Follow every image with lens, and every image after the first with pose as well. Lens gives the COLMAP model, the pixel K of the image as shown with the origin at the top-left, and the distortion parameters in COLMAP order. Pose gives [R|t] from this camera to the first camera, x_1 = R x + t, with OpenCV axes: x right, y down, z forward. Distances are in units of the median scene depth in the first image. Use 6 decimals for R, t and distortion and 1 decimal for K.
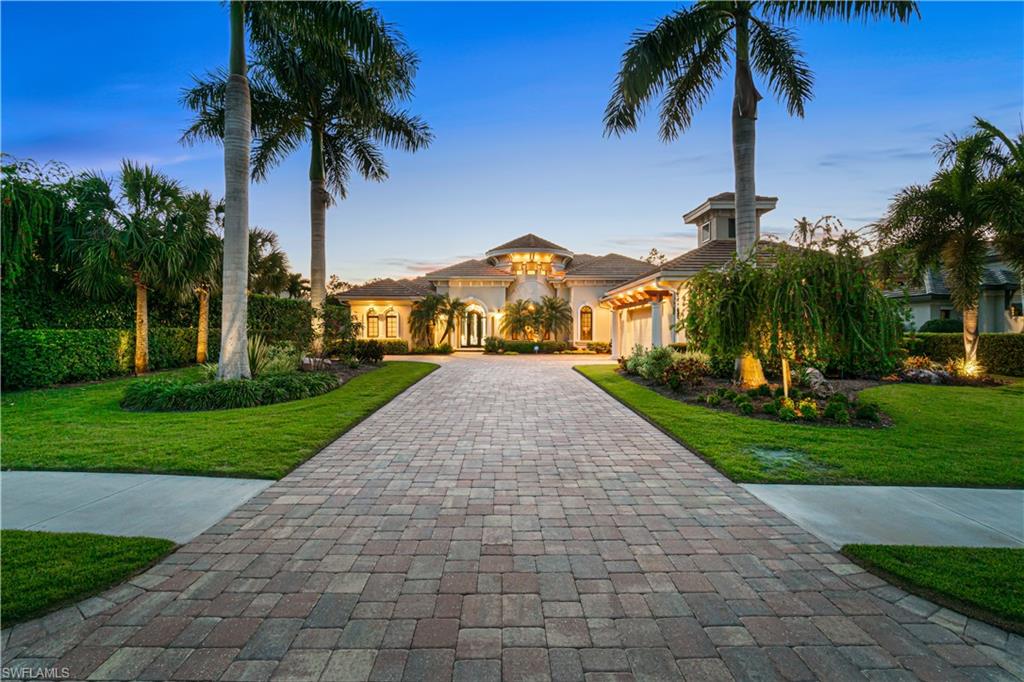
lens RADIAL K [[456.0, 0, 512.0], [0, 456.0, 341.0], [0, 0, 1]] dist [-0.000221, -0.000066]
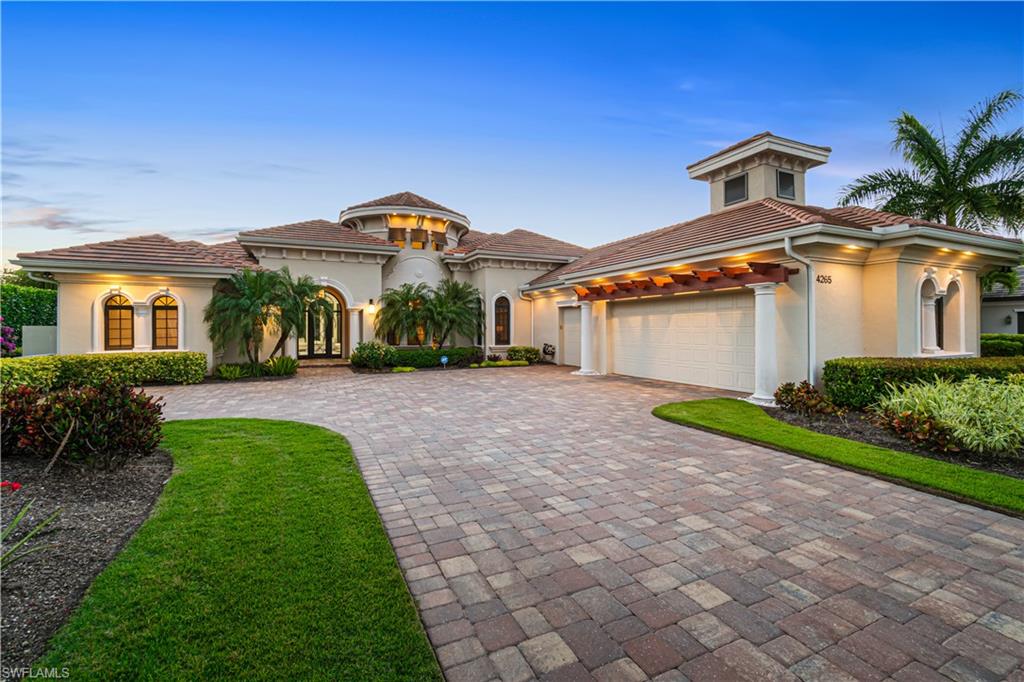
lens RADIAL K [[445.9, 0, 510.1], [0, 445.9, 334.8], [0, 0, 1]] dist [0.010130, 0.000005]
pose [[0.912256, -0.010377, 0.409489, -0.112052], [0.012905, 0.999911, -0.003409, -0.015126], [-0.409417, 0.008394, 0.912309, 0.362494]]
